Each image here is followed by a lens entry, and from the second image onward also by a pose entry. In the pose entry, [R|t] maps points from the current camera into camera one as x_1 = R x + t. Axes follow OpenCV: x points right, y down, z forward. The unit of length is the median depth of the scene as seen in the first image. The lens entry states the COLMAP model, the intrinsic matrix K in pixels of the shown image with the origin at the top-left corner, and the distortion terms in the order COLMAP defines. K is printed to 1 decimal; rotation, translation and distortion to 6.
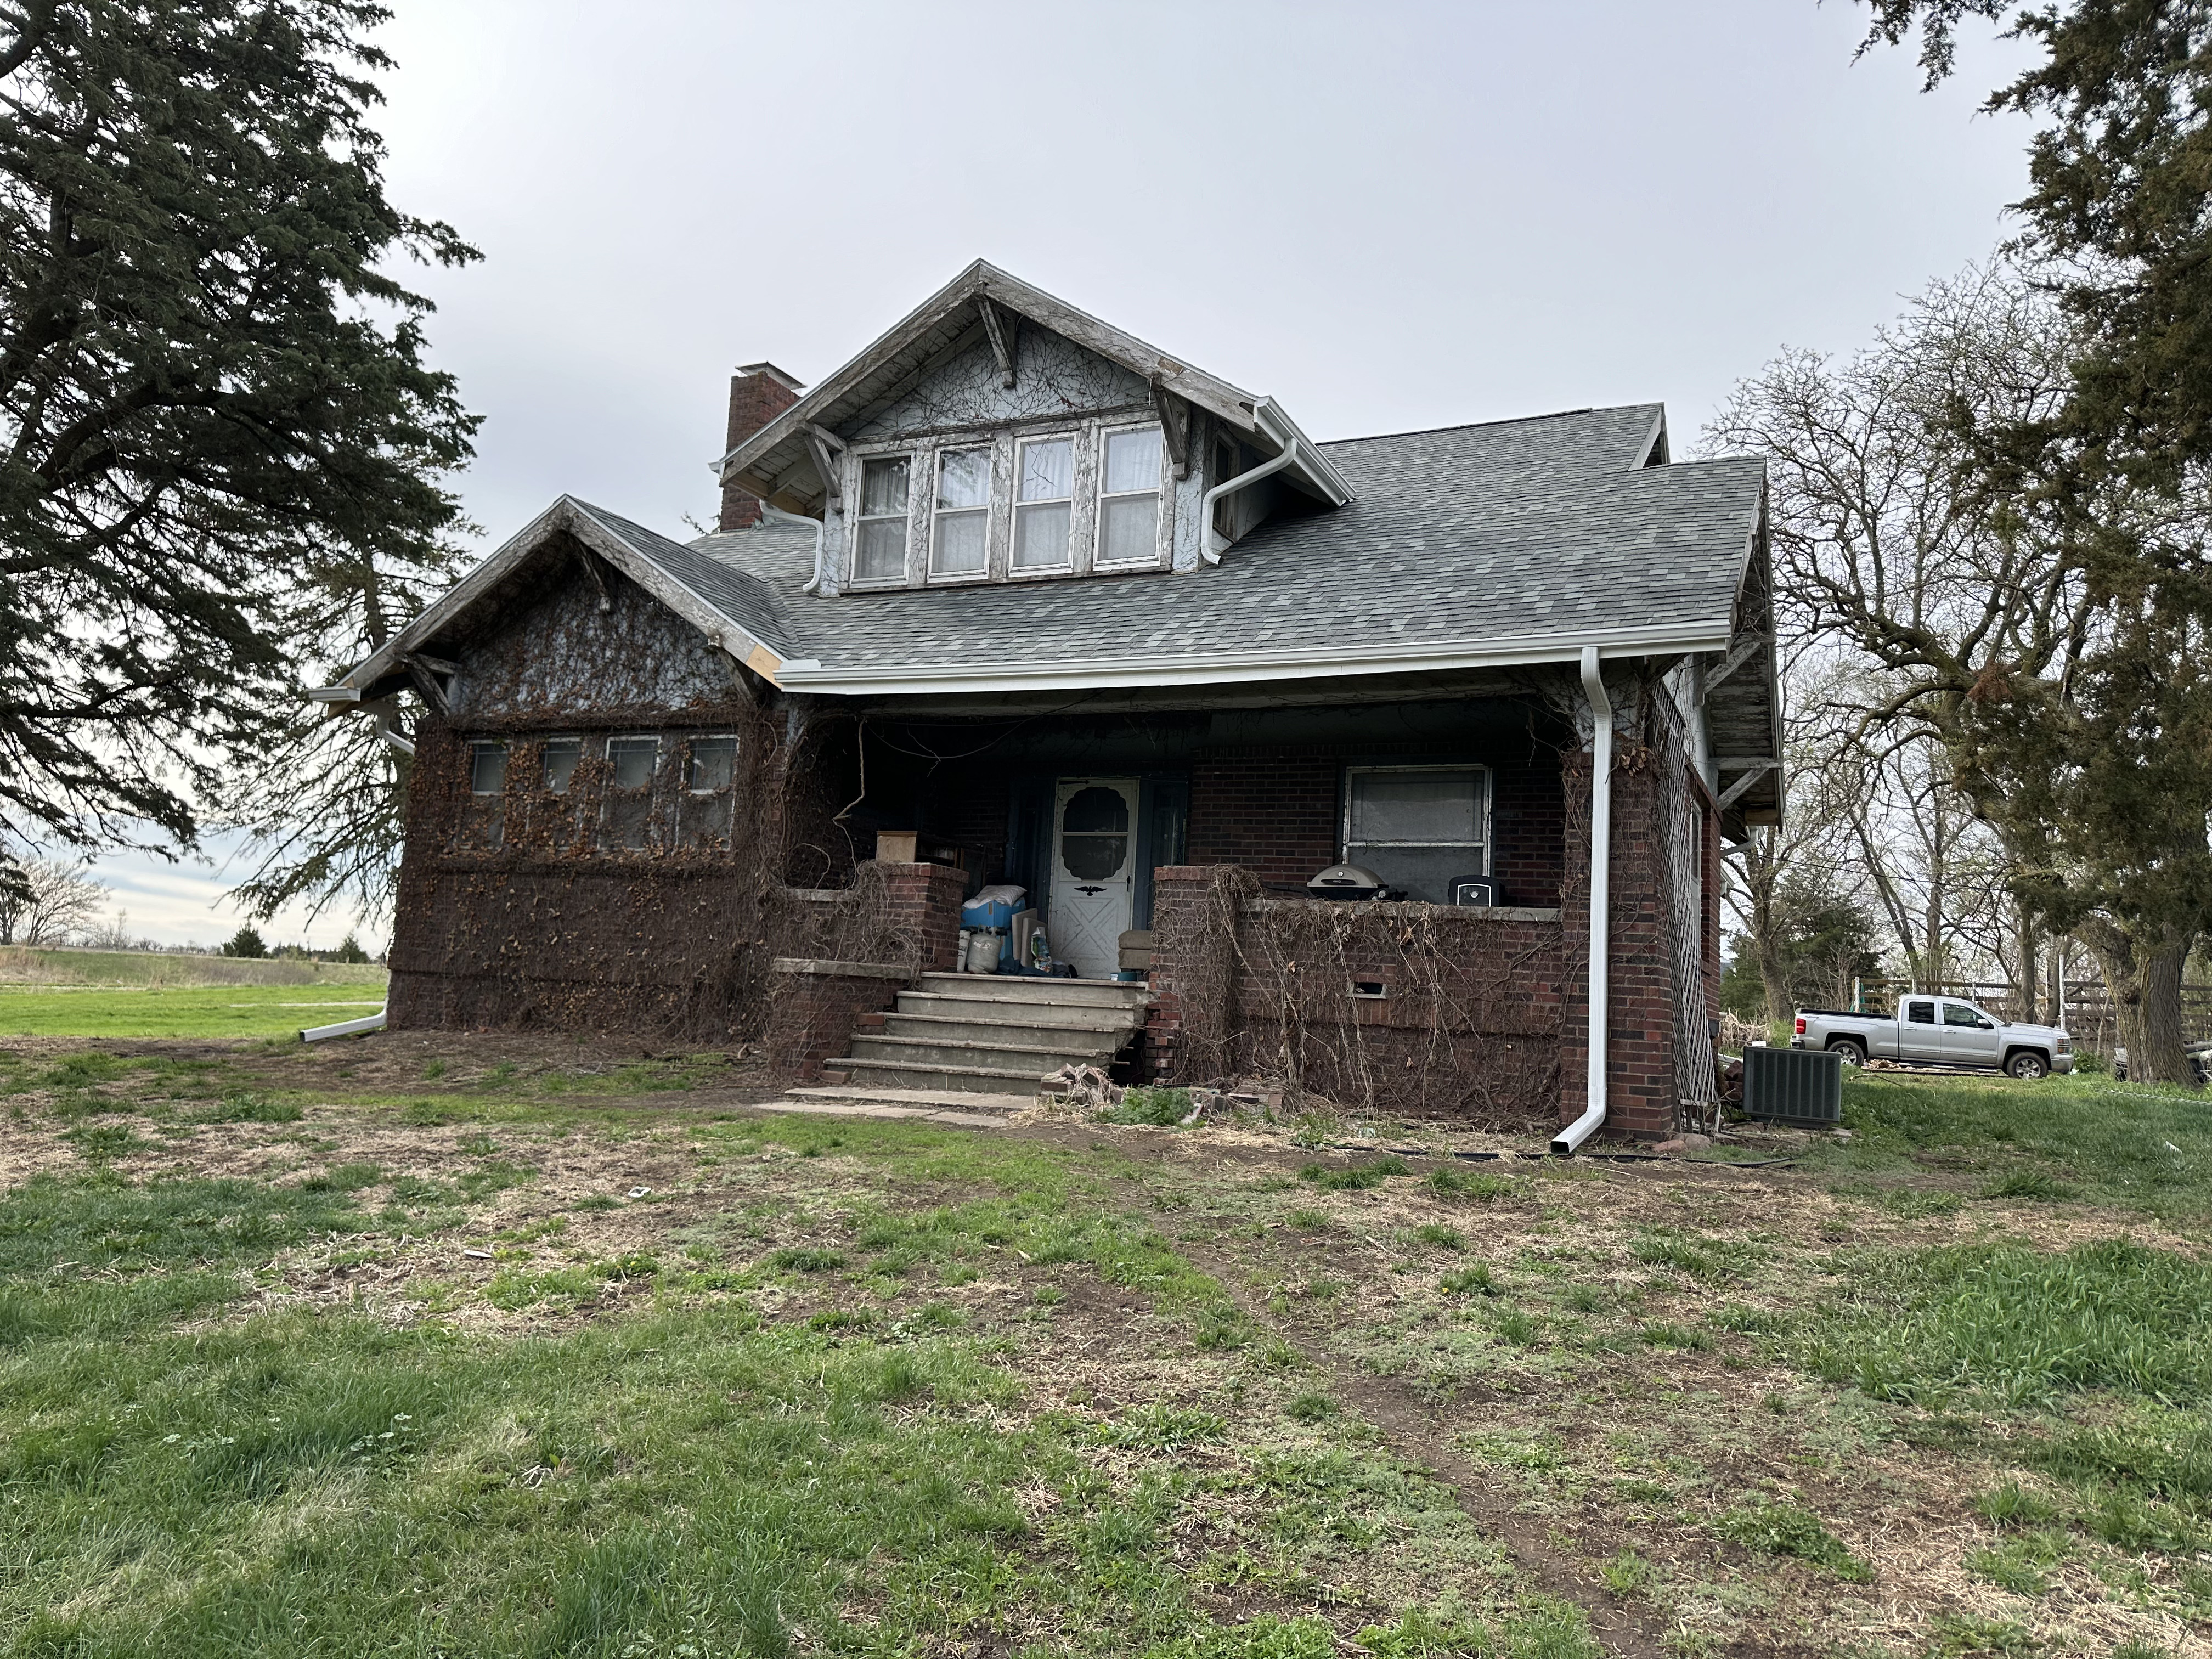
lens RADIAL K [[1520.6, 0, 1106.0], [0, 1520.6, 829.5], [0, 0, 1]] dist [0.098744, -0.142453]
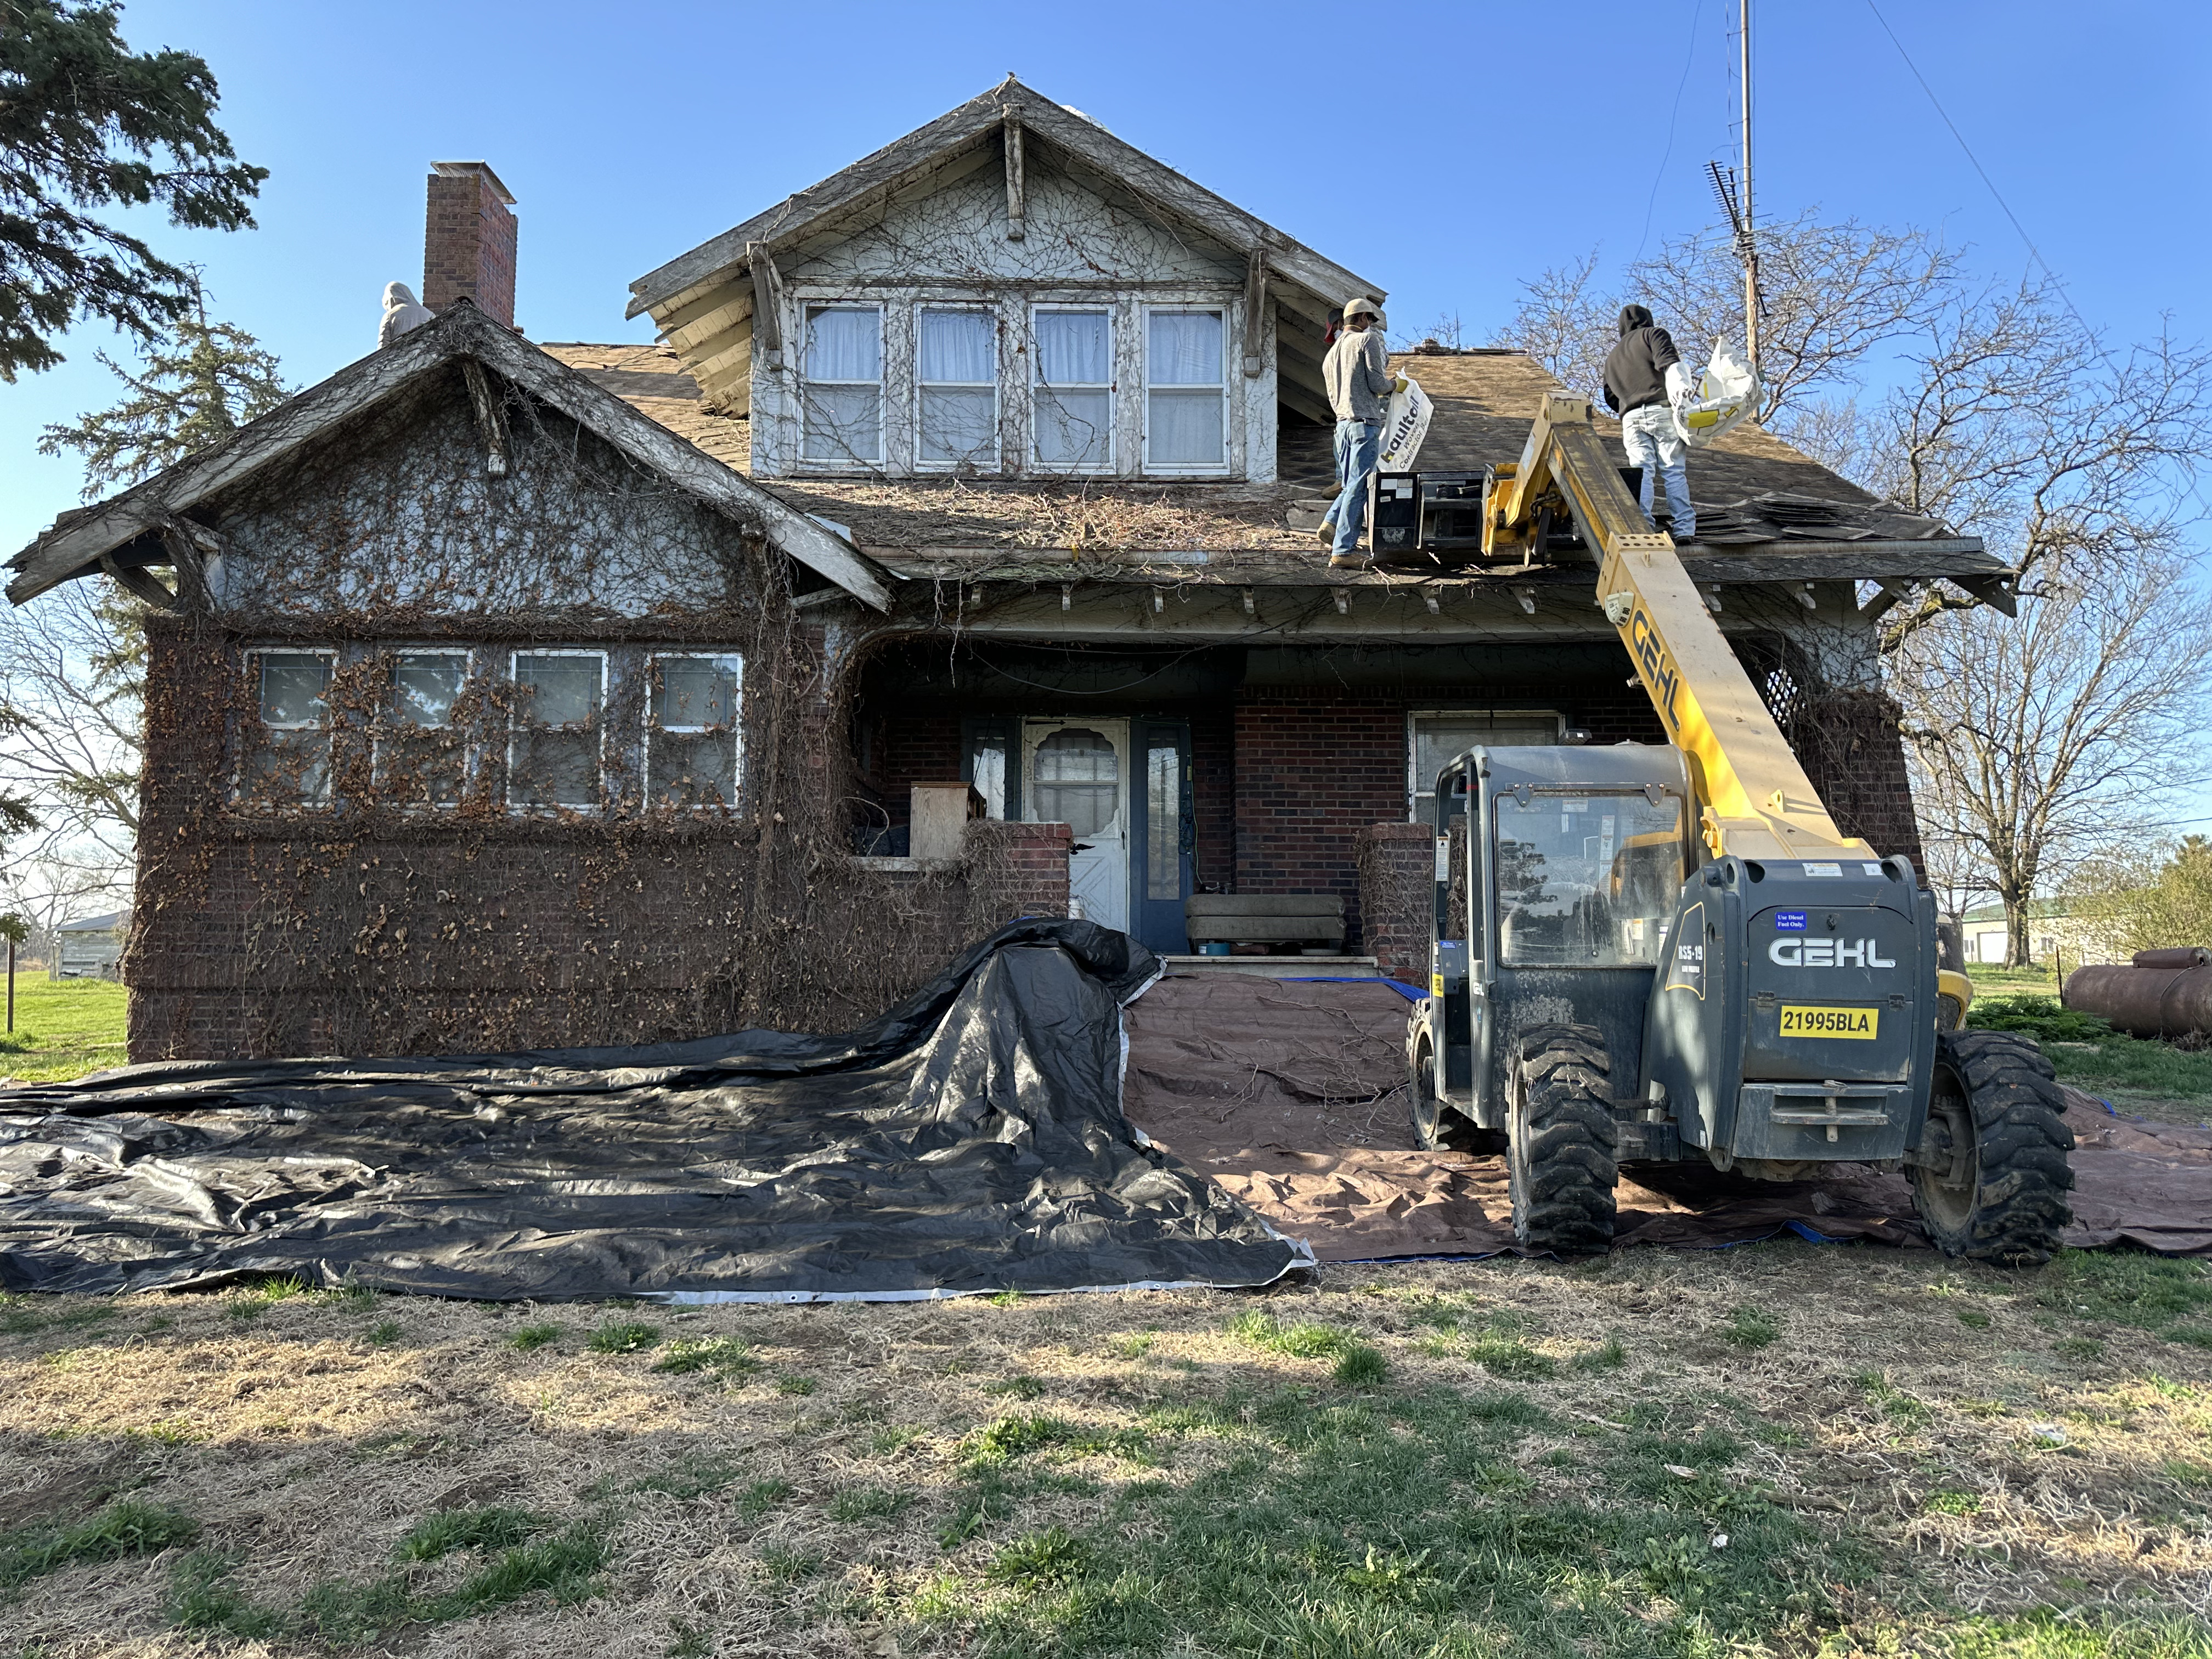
lens RADIAL K [[1522.5, 0, 1107.7], [0, 1522.5, 841.1], [0, 0, 1]] dist [0.070269, -0.075954]
pose [[0.904787, -0.018570, 0.425459, -0.380057], [-0.001504, 0.998903, 0.046797, -0.004908], [-0.425861, -0.042981, 0.903767, 0.222766]]
